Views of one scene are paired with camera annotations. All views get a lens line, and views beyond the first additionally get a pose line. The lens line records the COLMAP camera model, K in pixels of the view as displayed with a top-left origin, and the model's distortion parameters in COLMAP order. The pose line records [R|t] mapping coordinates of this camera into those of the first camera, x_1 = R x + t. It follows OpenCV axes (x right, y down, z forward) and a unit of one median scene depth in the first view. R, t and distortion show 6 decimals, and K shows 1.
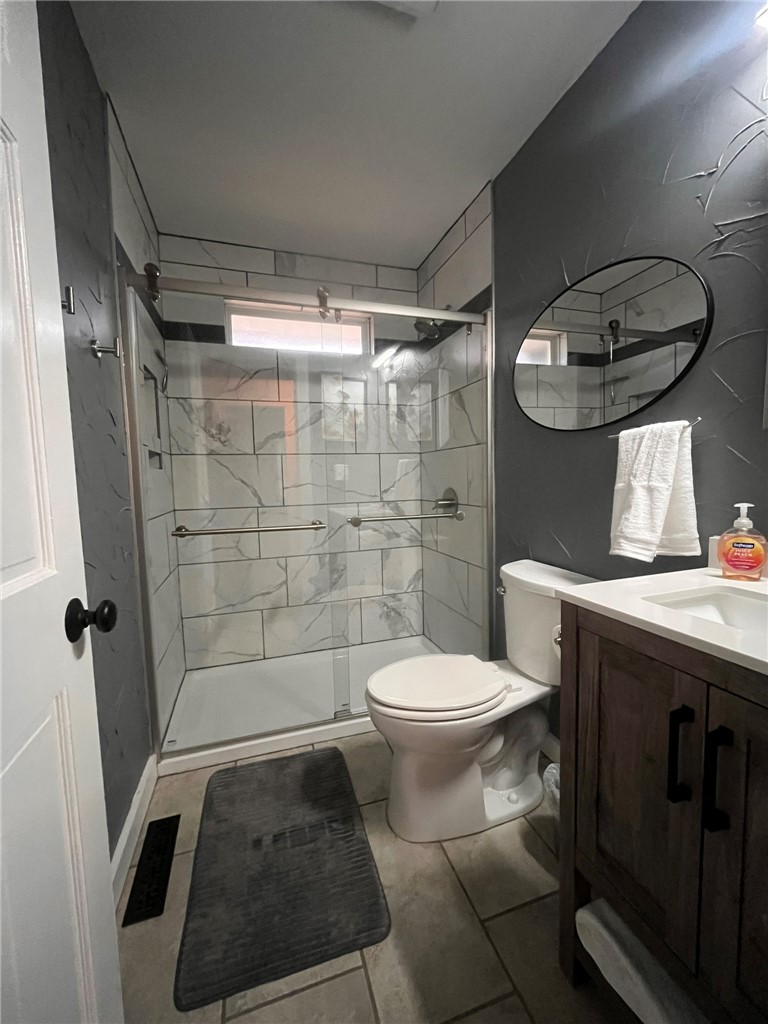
lens RADIAL K [[414.0, 0, 384.0], [0, 414.0, 512.0], [0, 0, 1]] dist [-0.002925, -0.000296]
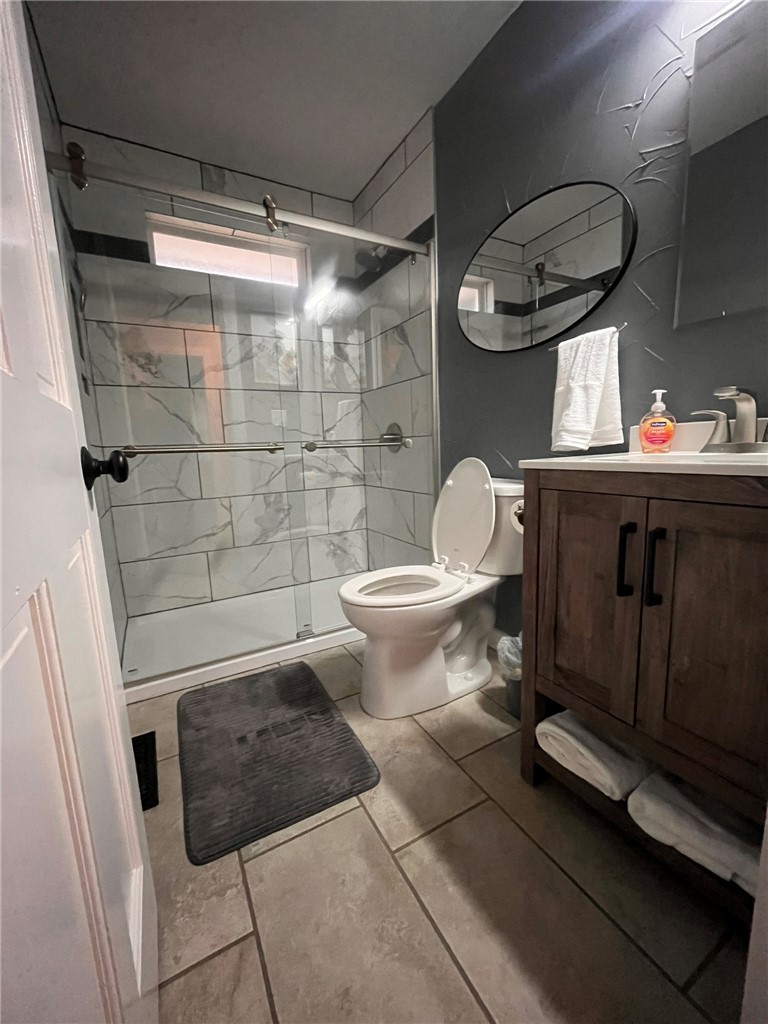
lens RADIAL K [[414.0, 0, 384.0], [0, 414.0, 512.0], [0, 0, 1]] dist [-0.002925, -0.000296]
pose [[0.981319, -0.040607, 0.188053, -0.120168], [0.027290, 0.996968, 0.072873, 0.153356], [-0.190441, -0.066380, 0.979452, -0.049169]]
